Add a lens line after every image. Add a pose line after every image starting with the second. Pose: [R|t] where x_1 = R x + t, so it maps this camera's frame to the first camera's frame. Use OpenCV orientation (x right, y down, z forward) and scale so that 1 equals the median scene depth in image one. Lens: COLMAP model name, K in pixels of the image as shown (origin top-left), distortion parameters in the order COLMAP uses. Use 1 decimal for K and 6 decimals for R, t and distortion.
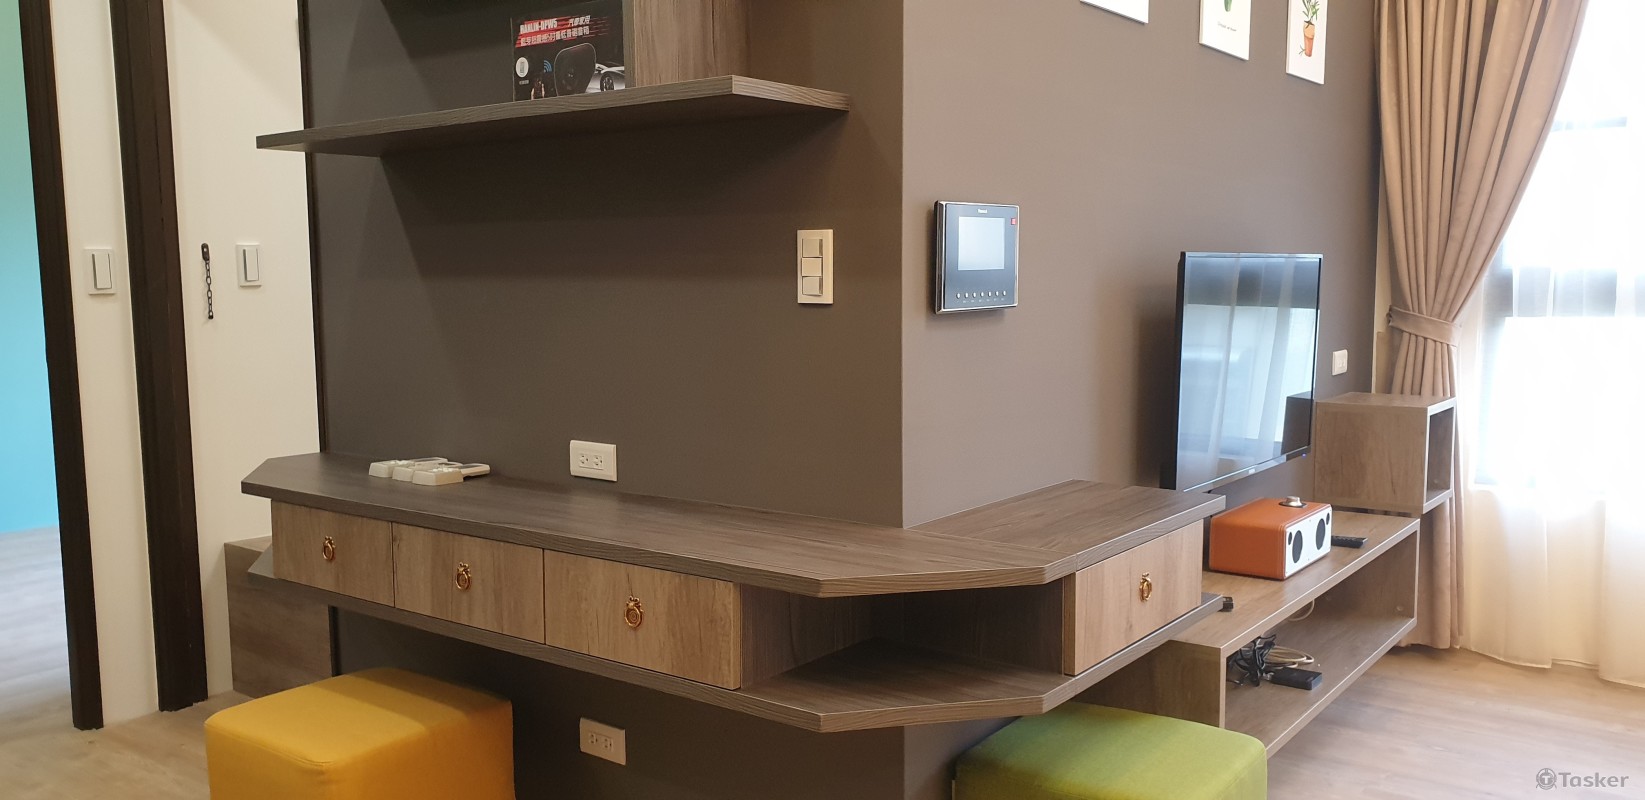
lens RADIAL K [[1294.2, 0, 839.3], [0, 1294.2, 391.3], [0, 0, 1]] dist [0.055543, -0.050236]
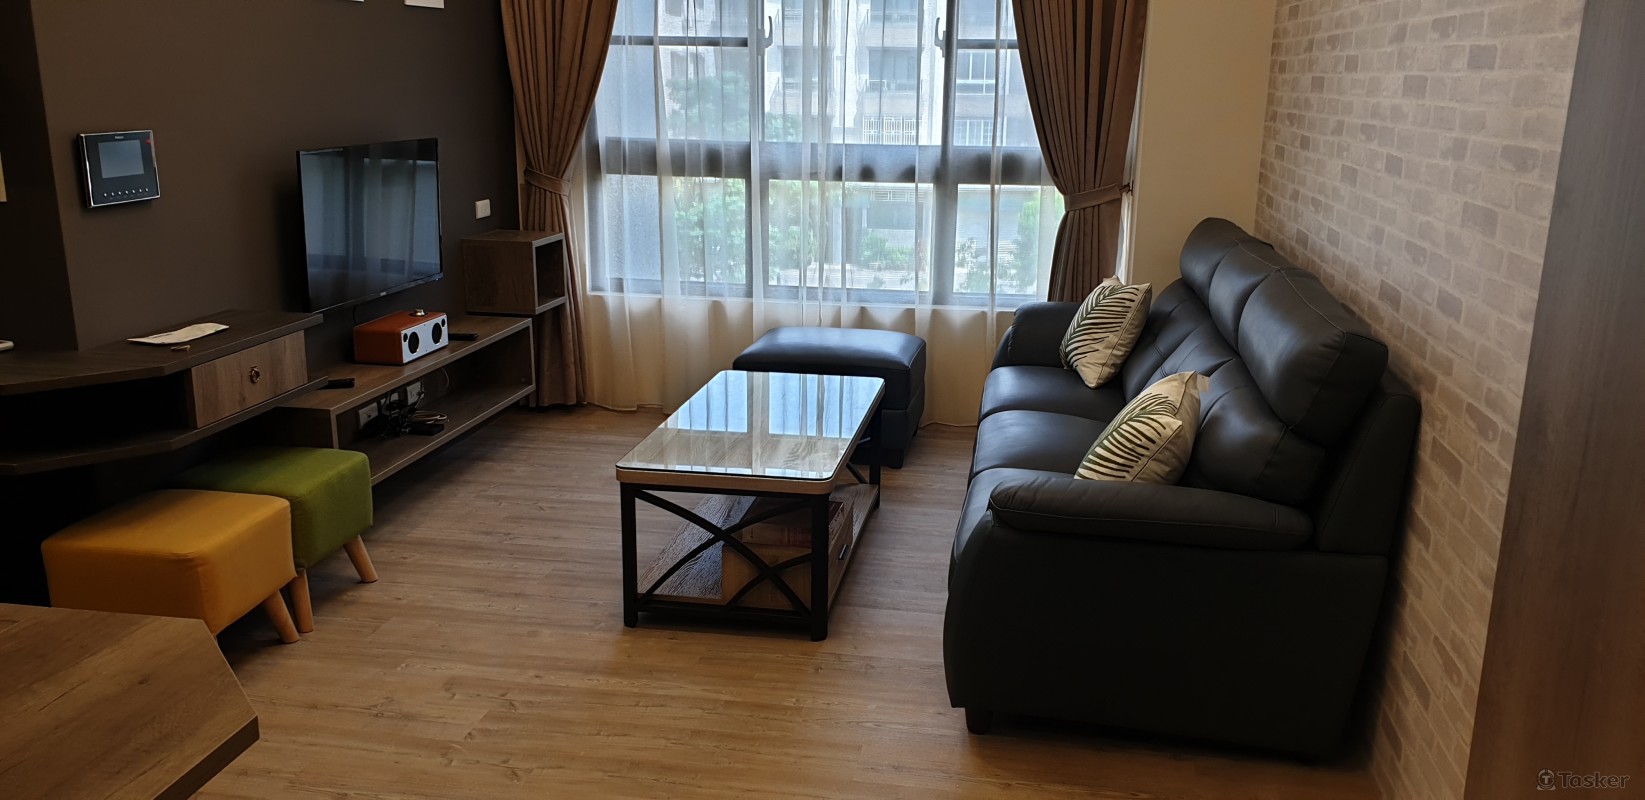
lens RADIAL K [[1294.2, 0, 825.1], [0, 1294.2, 385.3], [0, 0, 1]] dist [0.055543, -0.050236]
pose [[0.891424, -0.089299, 0.444284, 0.099474], [0.024958, 0.988579, 0.148622, -0.042904], [-0.452482, -0.121396, 0.883472, -0.538326]]
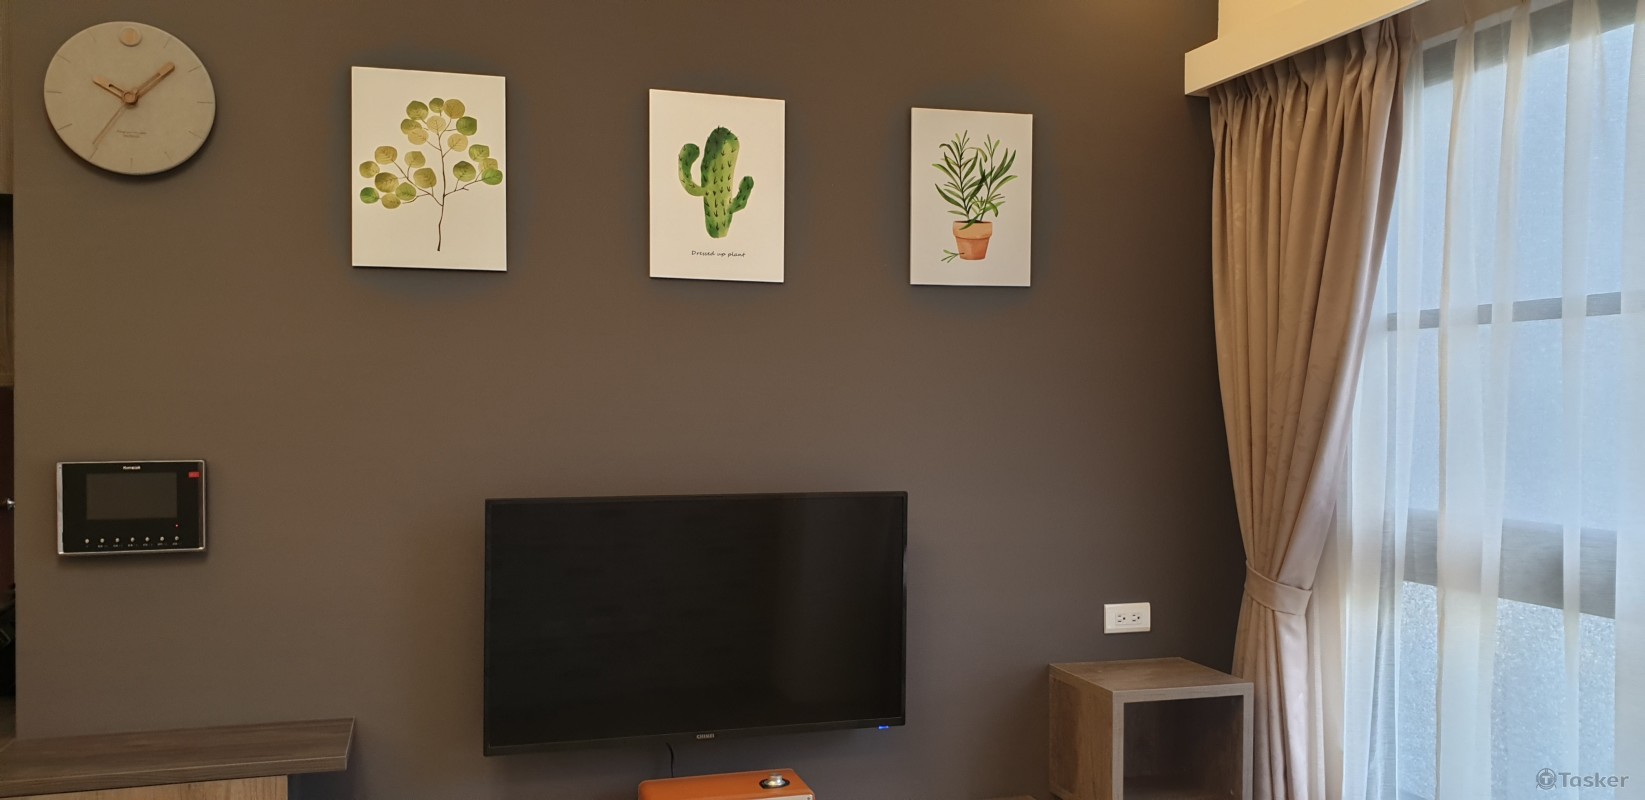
lens RADIAL K [[1294.2, 0, 811.1], [0, 1294.2, 404.8], [0, 0, 1]] dist [0.055543, -0.050236]
pose [[0.807784, 0.014807, -0.589293, 0.908682], [-0.066623, 0.995572, -0.066309, -0.113134], [0.585702, 0.092824, 0.805194, 0.298060]]
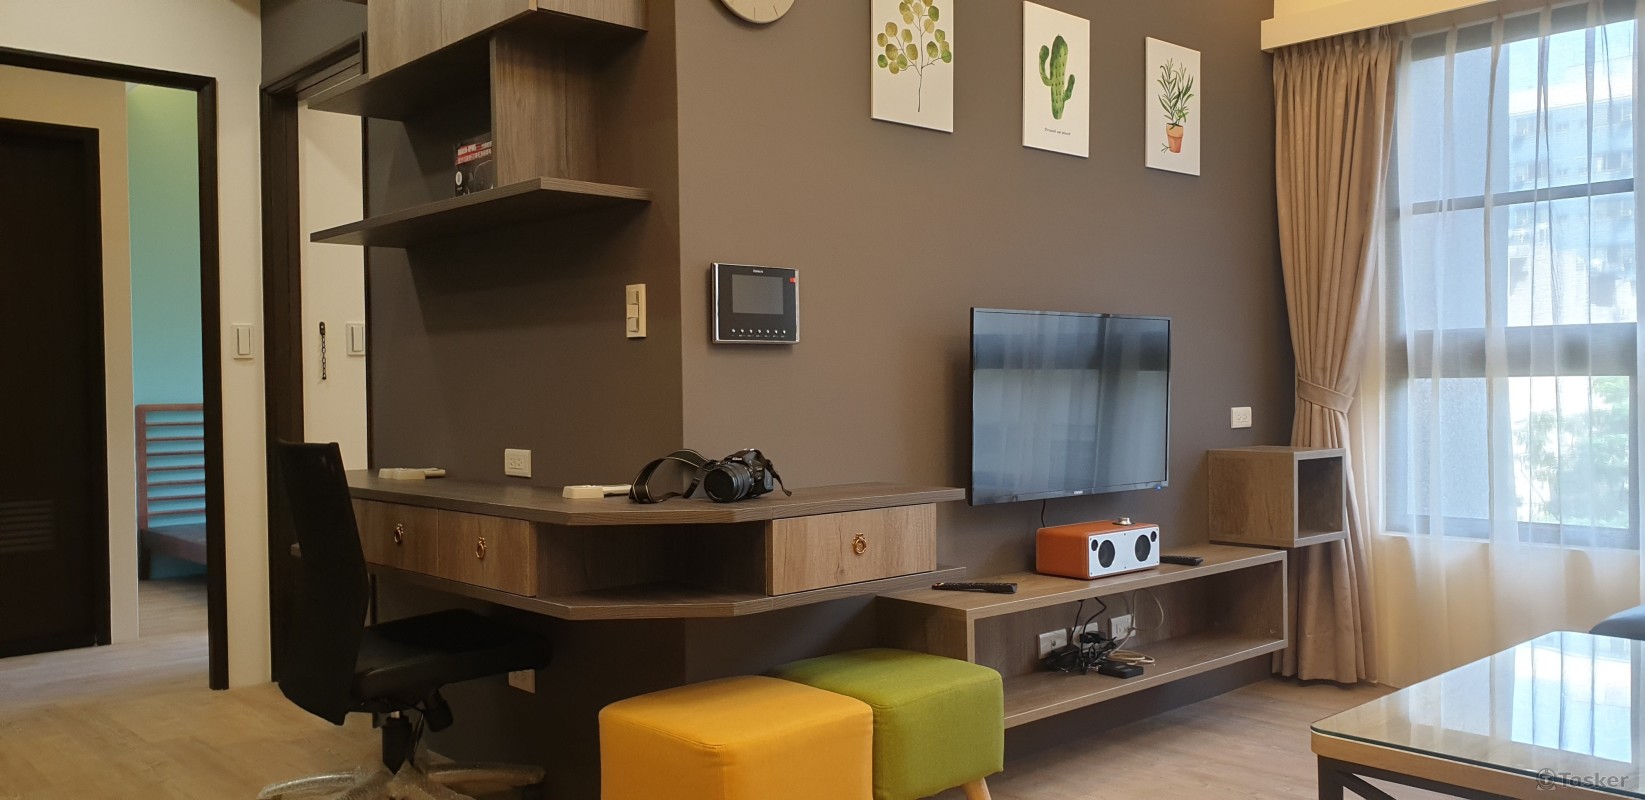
lens RADIAL K [[1294.2, 0, 815.7], [0, 1294.2, 392.2], [0, 0, 1]] dist [0.055543, -0.050236]
pose [[0.982408, -0.000855, -0.186743, 0.303165], [-0.015146, 0.996330, -0.084241, 0.073719], [0.186130, 0.085588, 0.978790, -0.225329]]
